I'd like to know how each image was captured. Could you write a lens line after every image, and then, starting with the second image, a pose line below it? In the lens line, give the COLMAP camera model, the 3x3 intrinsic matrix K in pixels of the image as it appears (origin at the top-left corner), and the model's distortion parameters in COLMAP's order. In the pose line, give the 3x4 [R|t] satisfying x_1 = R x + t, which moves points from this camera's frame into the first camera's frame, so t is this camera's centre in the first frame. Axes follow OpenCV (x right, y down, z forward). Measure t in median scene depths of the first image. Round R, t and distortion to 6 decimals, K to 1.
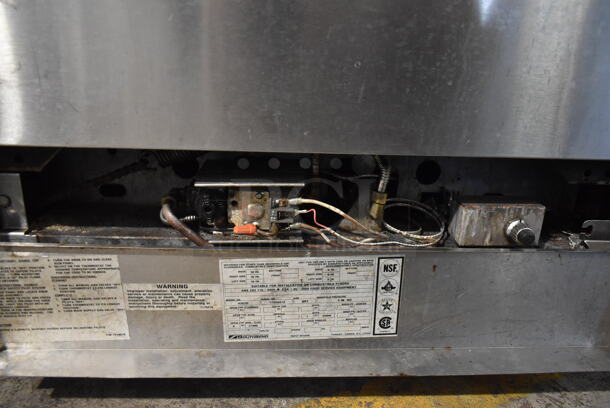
lens RADIAL K [[460.9, 0, 305.7], [0, 460.9, 204.9], [0, 0, 1]] dist [-0.014255, 0.001469]
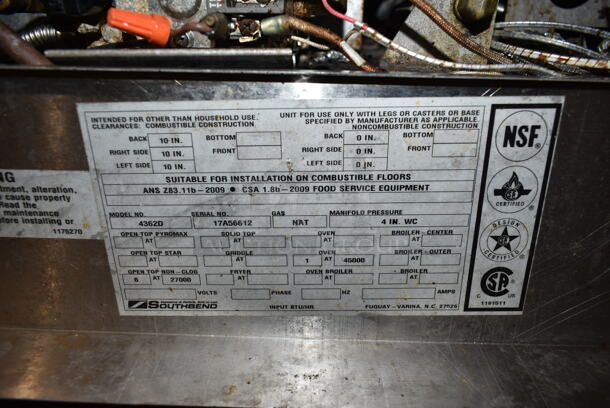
lens RADIAL K [[460.9, 0, 305.2], [0, 460.9, 202.5], [0, 0, 1]] dist [-0.014255, 0.001469]
pose [[0.996197, 0.010882, -0.086448, 0.037944], [-0.008290, 0.999507, 0.030287, 0.180856], [0.086735, -0.029455, 0.995796, 0.598934]]
